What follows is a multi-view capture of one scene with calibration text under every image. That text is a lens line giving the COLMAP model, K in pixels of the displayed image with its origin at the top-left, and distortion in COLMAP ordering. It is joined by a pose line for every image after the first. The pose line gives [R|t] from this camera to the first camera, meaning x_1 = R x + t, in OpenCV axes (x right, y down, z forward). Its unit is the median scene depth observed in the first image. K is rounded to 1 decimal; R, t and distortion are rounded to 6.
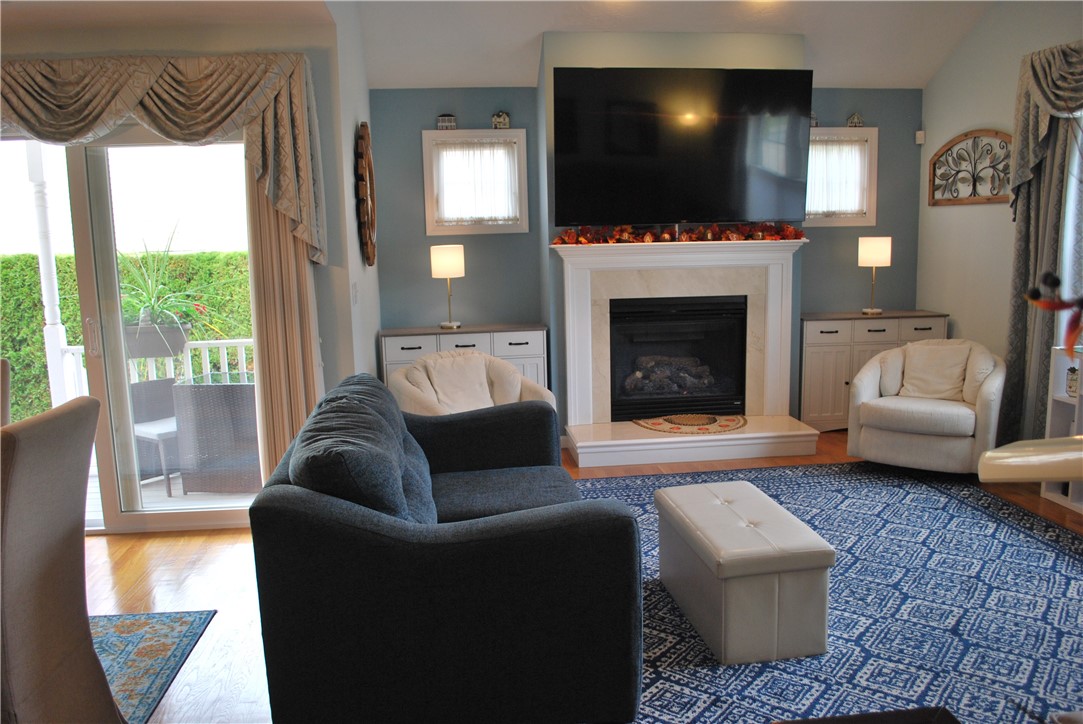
lens RADIAL K [[849.7, 0, 542.5], [0, 849.7, 368.9], [0, 0, 1]] dist [-0.086998, 0.013318]
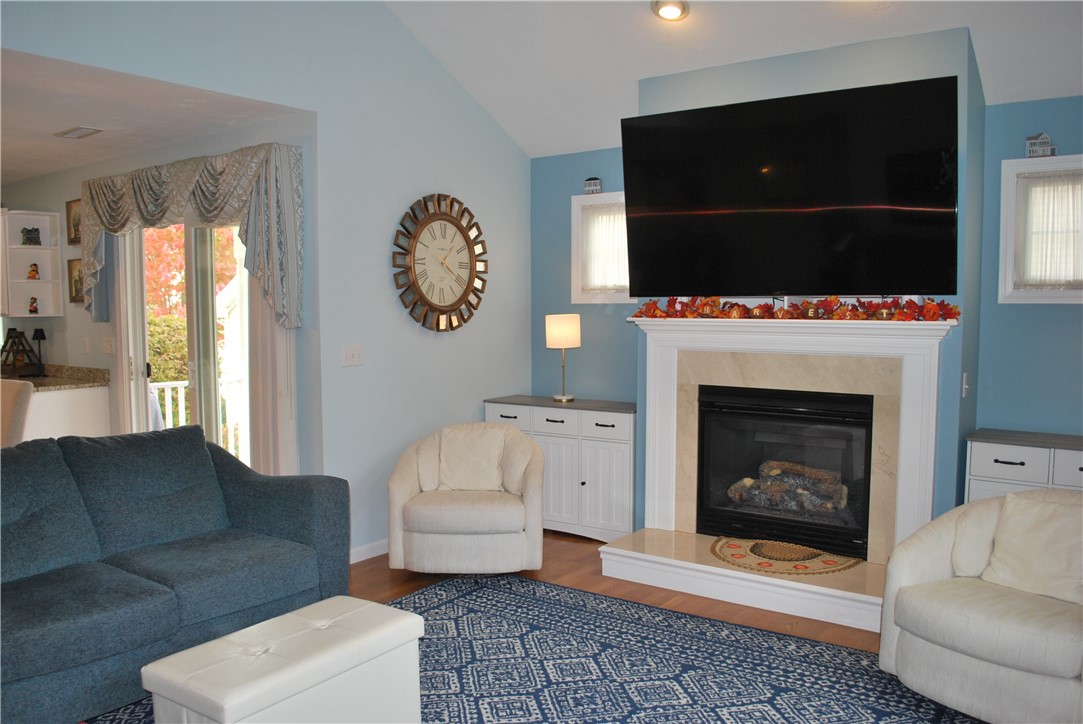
lens RADIAL K [[849.7, 0, 542.5], [0, 849.7, 368.9], [0, 0, 1]] dist [-0.086998, 0.013318]
pose [[0.741093, 0.072292, -0.667499, 0.516166], [-0.122416, 0.992071, -0.028468, -0.055179], [0.660148, 0.102810, 0.744067, 0.280420]]
